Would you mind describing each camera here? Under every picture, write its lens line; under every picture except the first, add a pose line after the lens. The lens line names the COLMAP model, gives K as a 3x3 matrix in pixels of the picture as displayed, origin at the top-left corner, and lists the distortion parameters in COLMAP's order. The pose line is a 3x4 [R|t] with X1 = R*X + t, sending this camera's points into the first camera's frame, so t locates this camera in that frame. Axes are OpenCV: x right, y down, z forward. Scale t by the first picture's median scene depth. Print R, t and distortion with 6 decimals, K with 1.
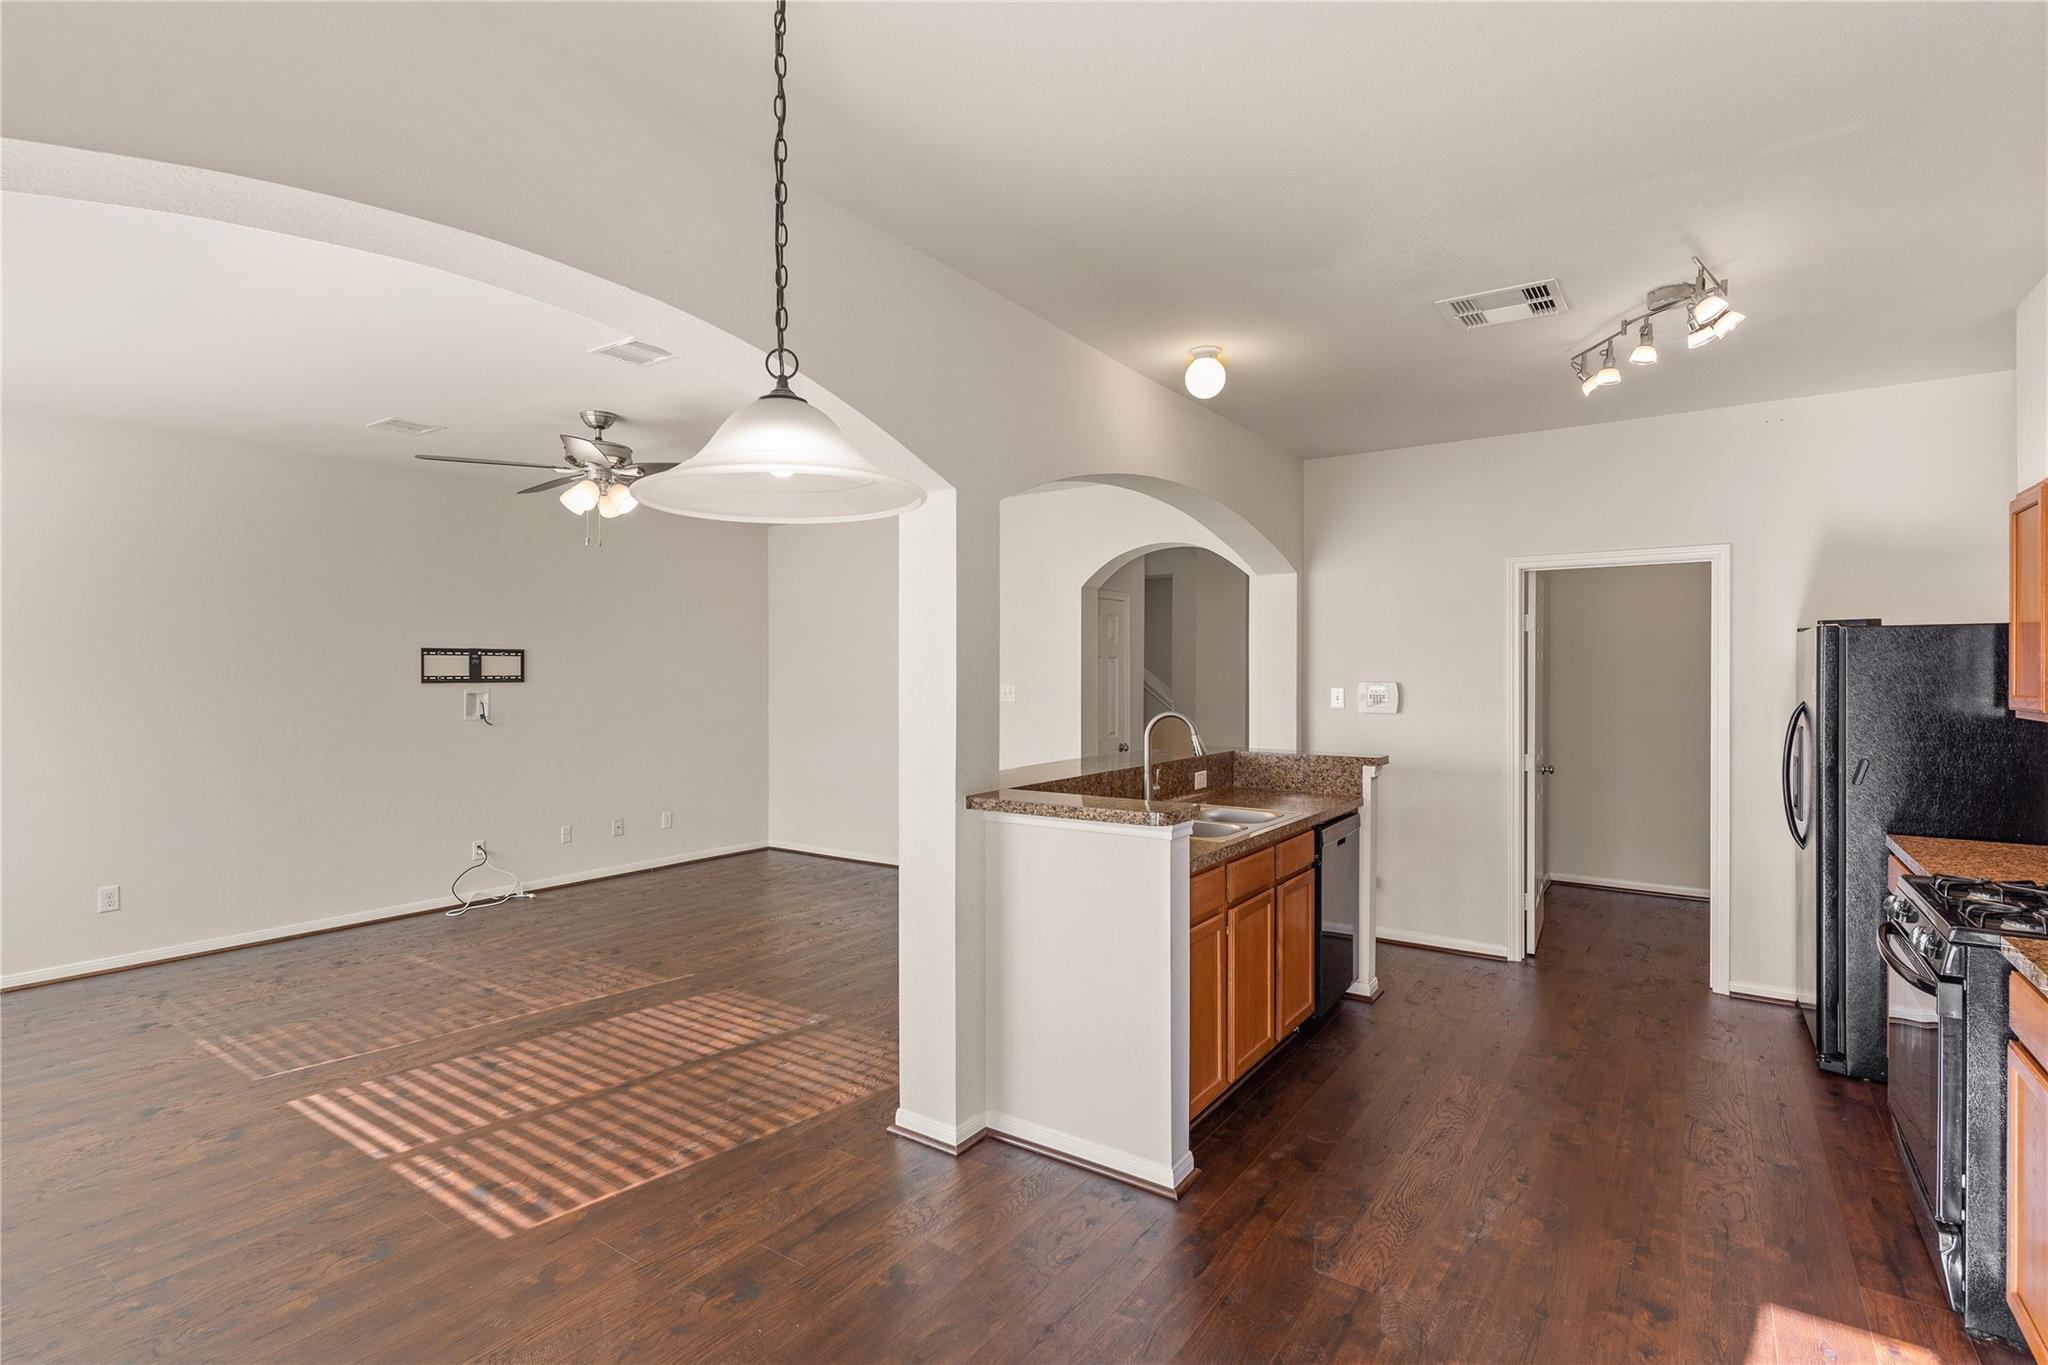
lens RADIAL K [[991.6, 0, 1029.5], [0, 991.6, 671.9], [0, 0, 1]] dist [0.003217, 0.000056]
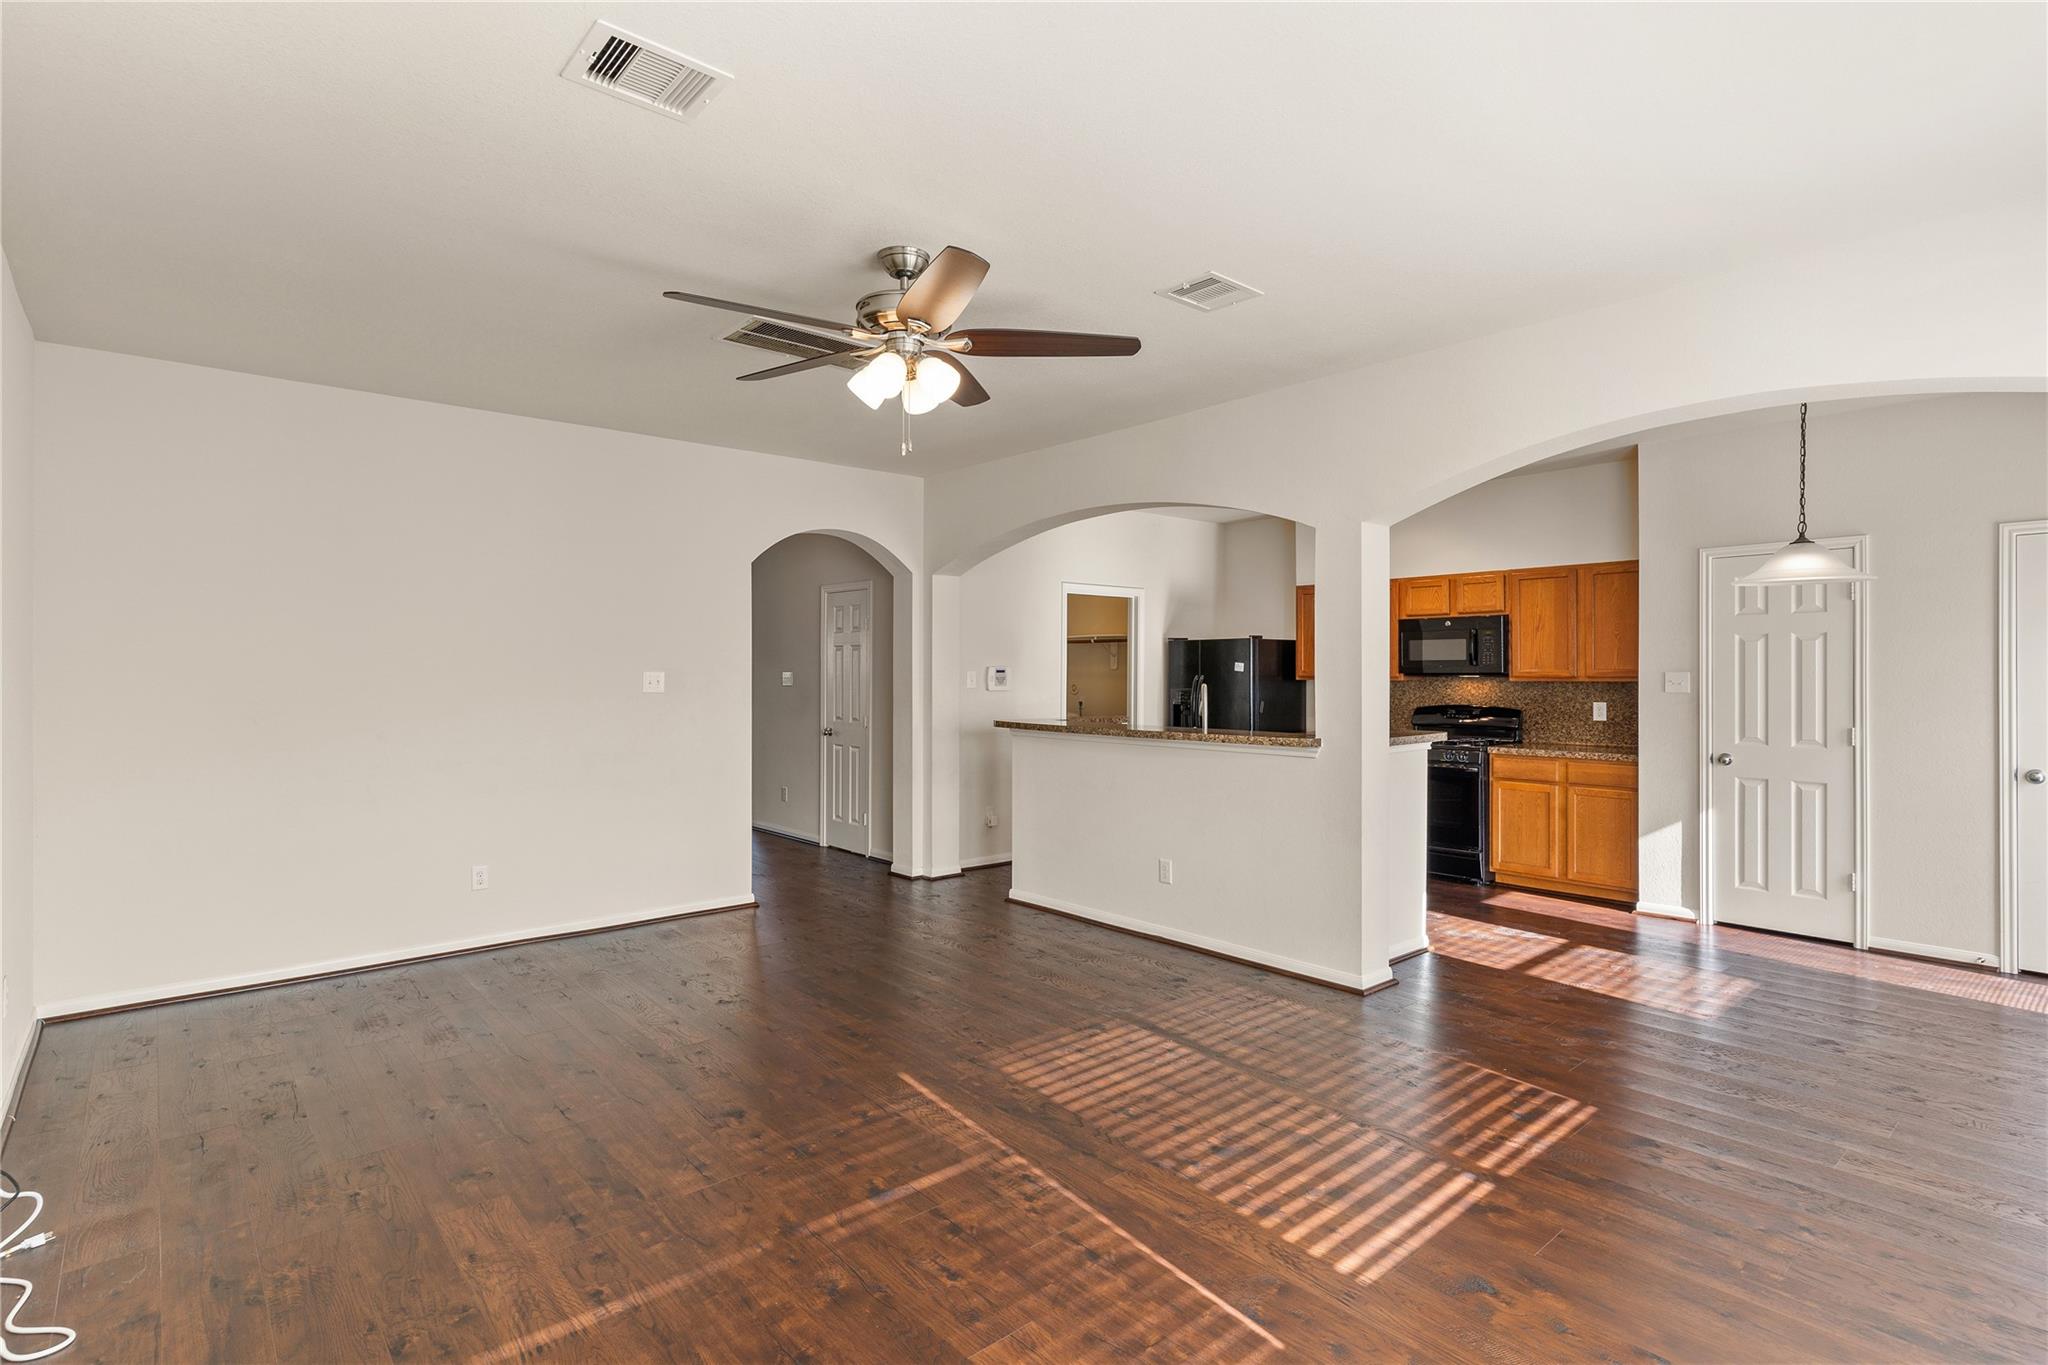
lens RADIAL K [[991.6, 0, 1033.6], [0, 991.6, 680.3], [0, 0, 1]] dist [0.003217, 0.000056]
pose [[0.246049, -0.010504, 0.969201, -1.114516], [0.002901, 0.999945, 0.010101, 0.015911], [-0.969253, 0.000326, 0.246066, 0.792403]]
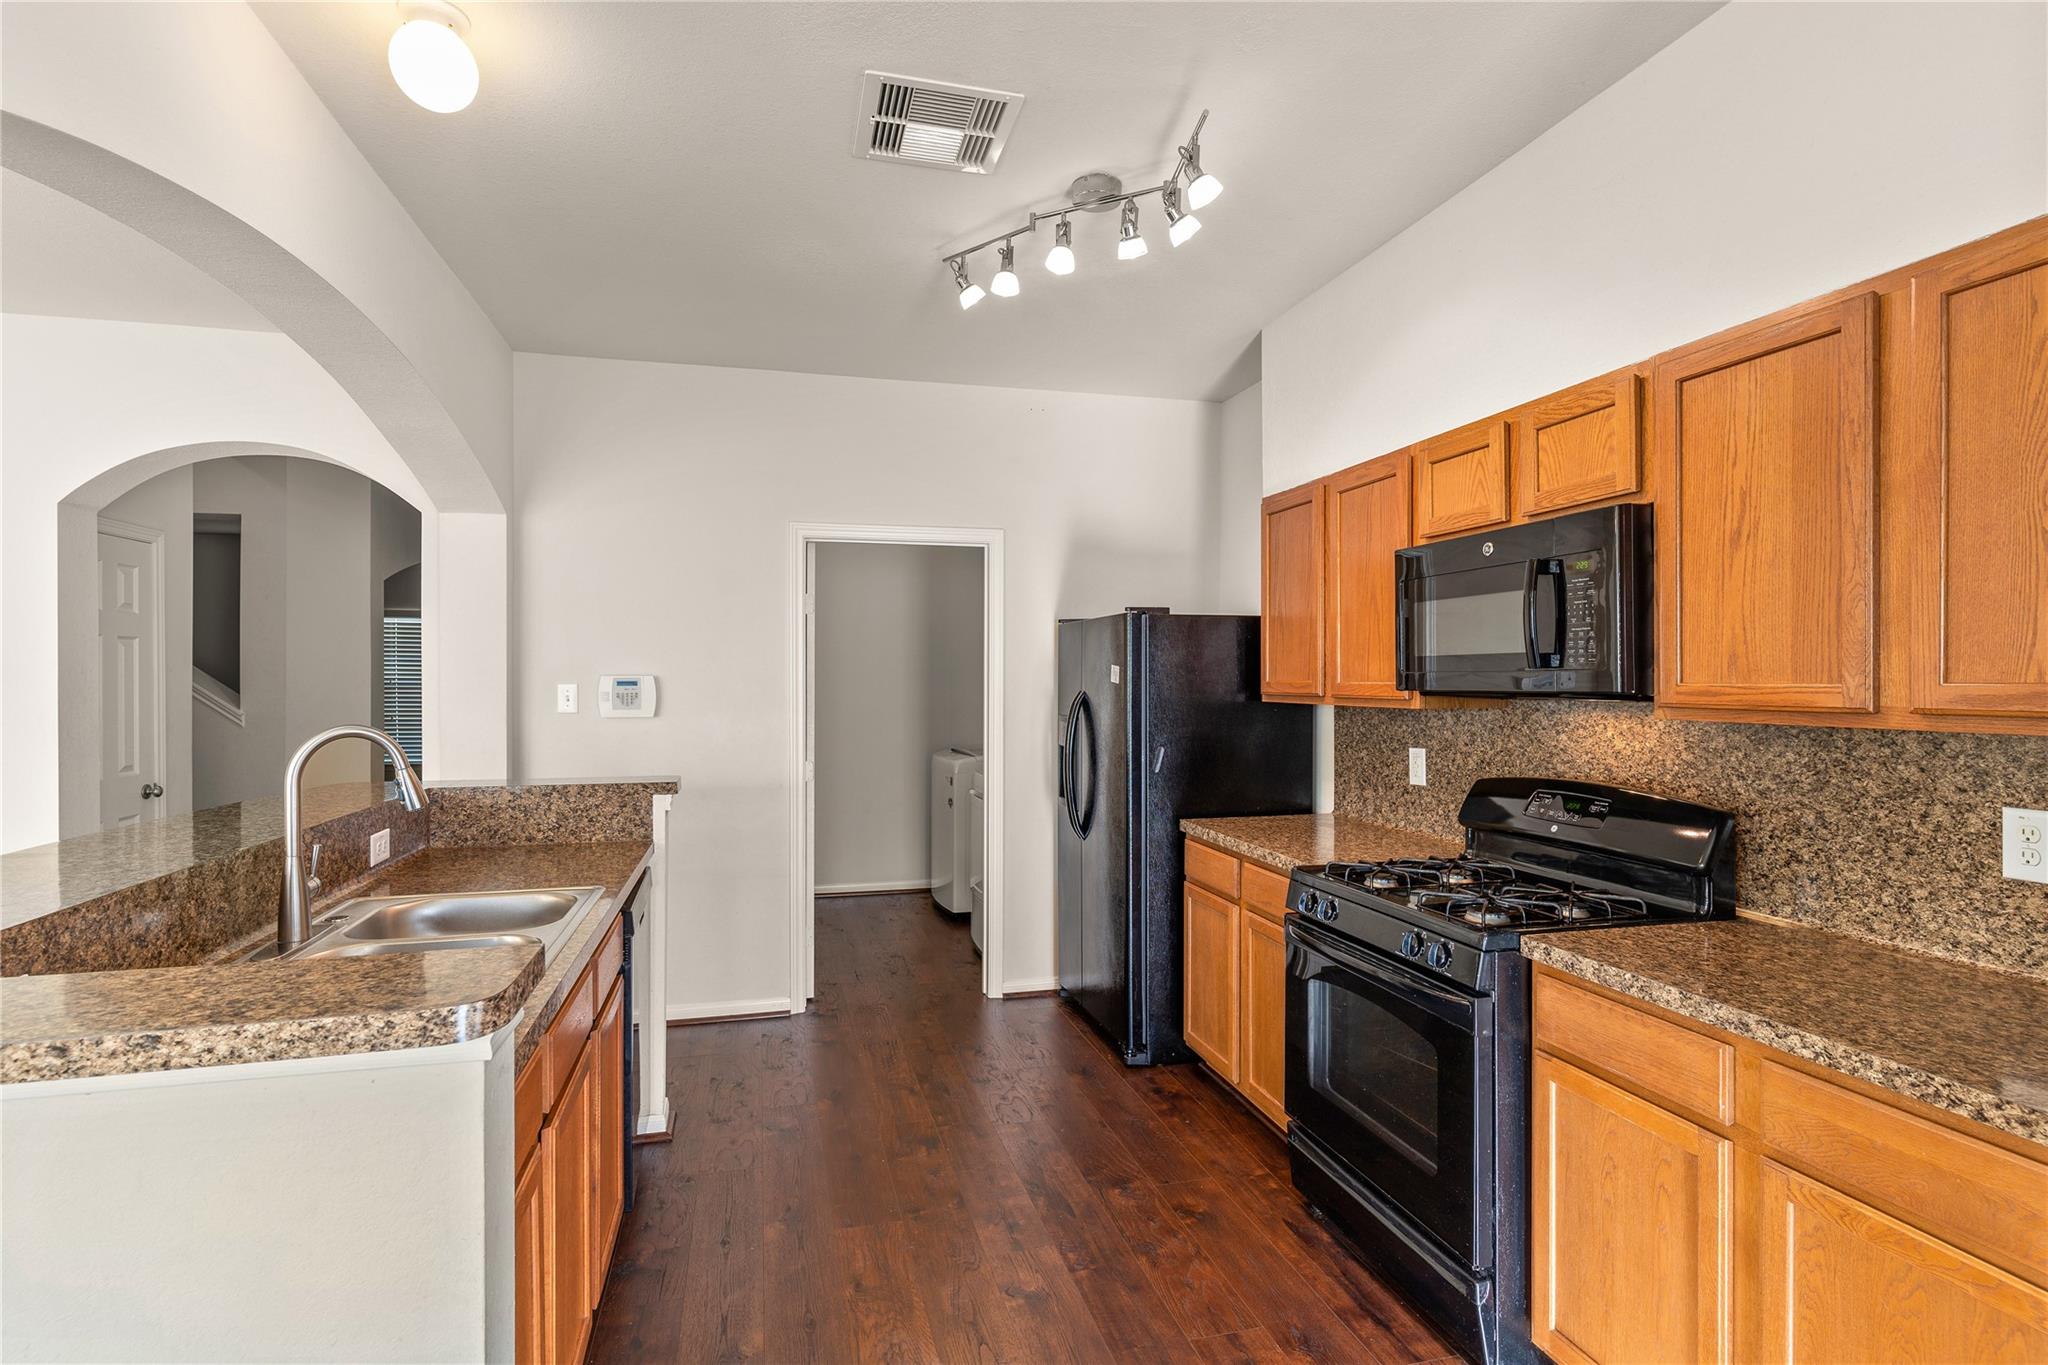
lens RADIAL K [[991.6, 0, 1014.1], [0, 991.6, 679.4], [0, 0, 1]] dist [0.003217, 0.000056]
pose [[0.667991, -0.003650, 0.744160, -0.004451], [0.001243, 0.999992, 0.003790, 0.013289], [-0.744168, -0.001607, 0.667991, 0.368373]]
